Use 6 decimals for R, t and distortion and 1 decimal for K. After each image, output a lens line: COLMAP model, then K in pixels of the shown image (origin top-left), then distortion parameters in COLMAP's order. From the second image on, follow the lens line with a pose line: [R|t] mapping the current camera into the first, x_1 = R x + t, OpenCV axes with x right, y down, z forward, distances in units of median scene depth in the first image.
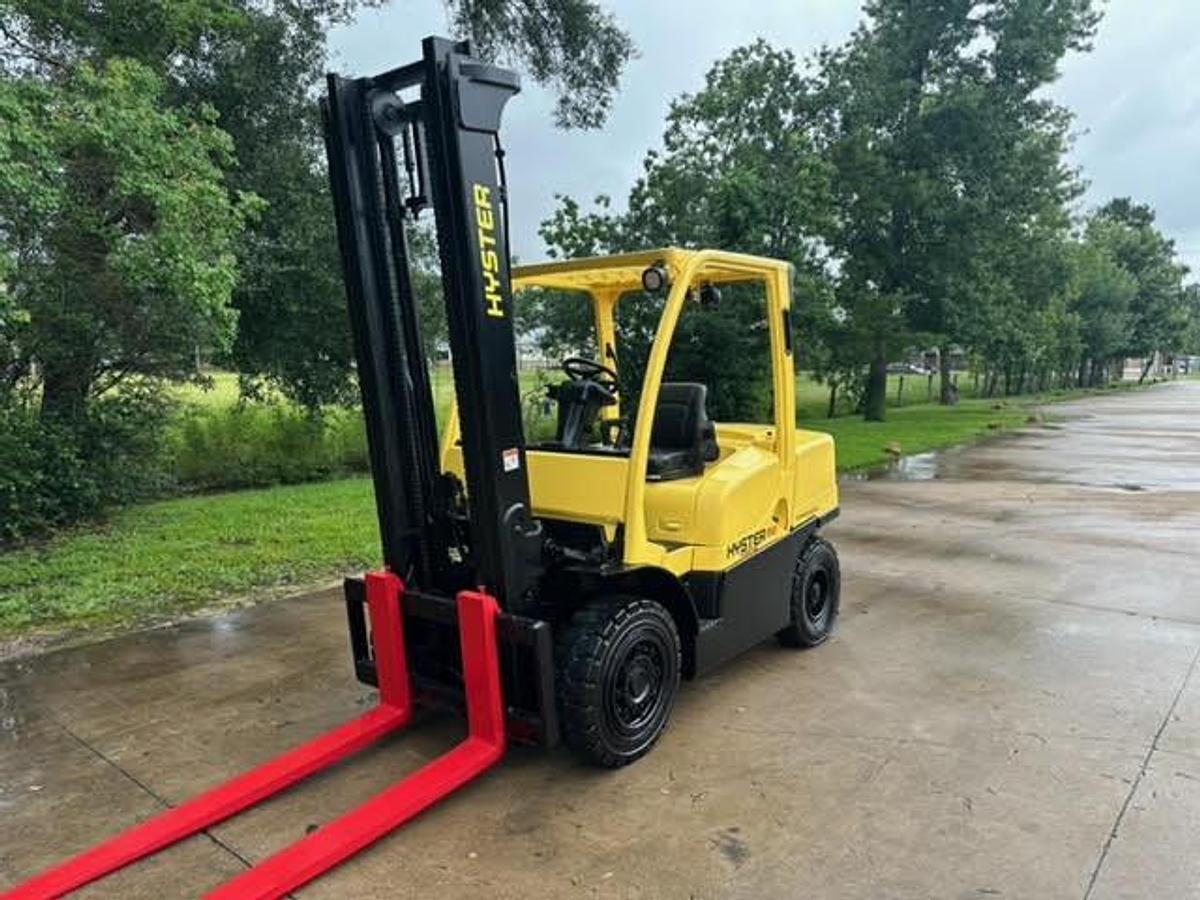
lens RADIAL K [[835.2, 0, 592.9], [0, 835.2, 472.2], [0, 0, 1]] dist [0.026246, -0.028354]
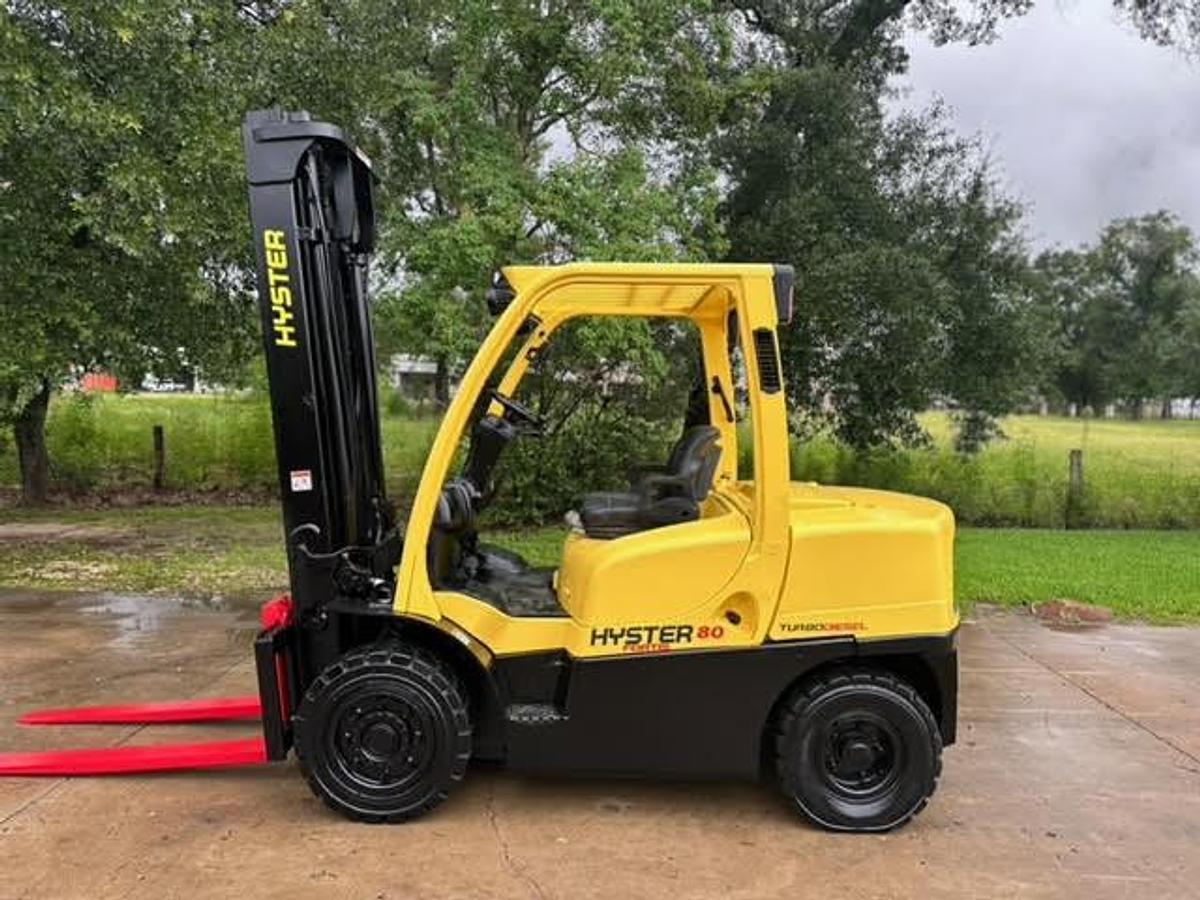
lens RADIAL K [[835.2, 0, 561.8], [0, 835.2, 467.3], [0, 0, 1]] dist [0.026246, -0.028354]
pose [[0.632859, 0.086218, -0.769452, 0.957242], [-0.131367, 0.991329, 0.003033, -0.080624], [0.763042, 0.099161, 0.638698, 0.591701]]
